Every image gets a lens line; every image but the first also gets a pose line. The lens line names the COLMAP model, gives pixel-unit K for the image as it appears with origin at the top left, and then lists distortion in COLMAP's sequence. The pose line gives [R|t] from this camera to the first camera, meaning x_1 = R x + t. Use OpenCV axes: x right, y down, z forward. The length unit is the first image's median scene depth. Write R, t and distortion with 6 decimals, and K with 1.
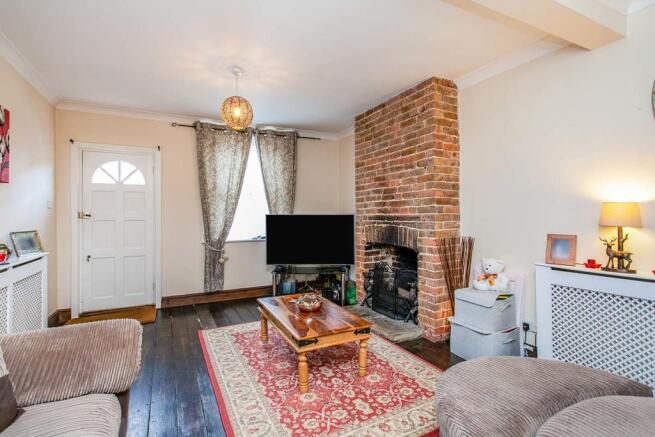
lens RADIAL K [[322.4, 0, 336.2], [0, 322.4, 212.1], [0, 0, 1]] dist [-0.000009, 0.000033]
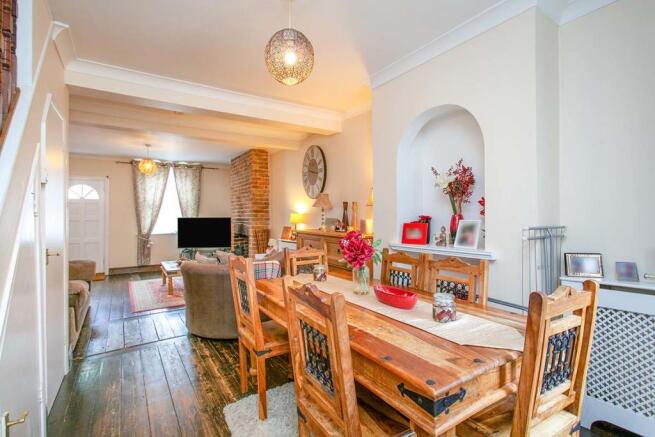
lens RADIAL K [[318.0, 0, 325.4], [0, 318.0, 212.6], [0, 0, 1]] dist [-0.000773, -0.000082]
pose [[0.996095, 0.002364, 0.088261, 0.384431], [-0.001911, 0.999985, -0.005215, -0.010121], [-0.088272, 0.005026, 0.996084, -0.662093]]
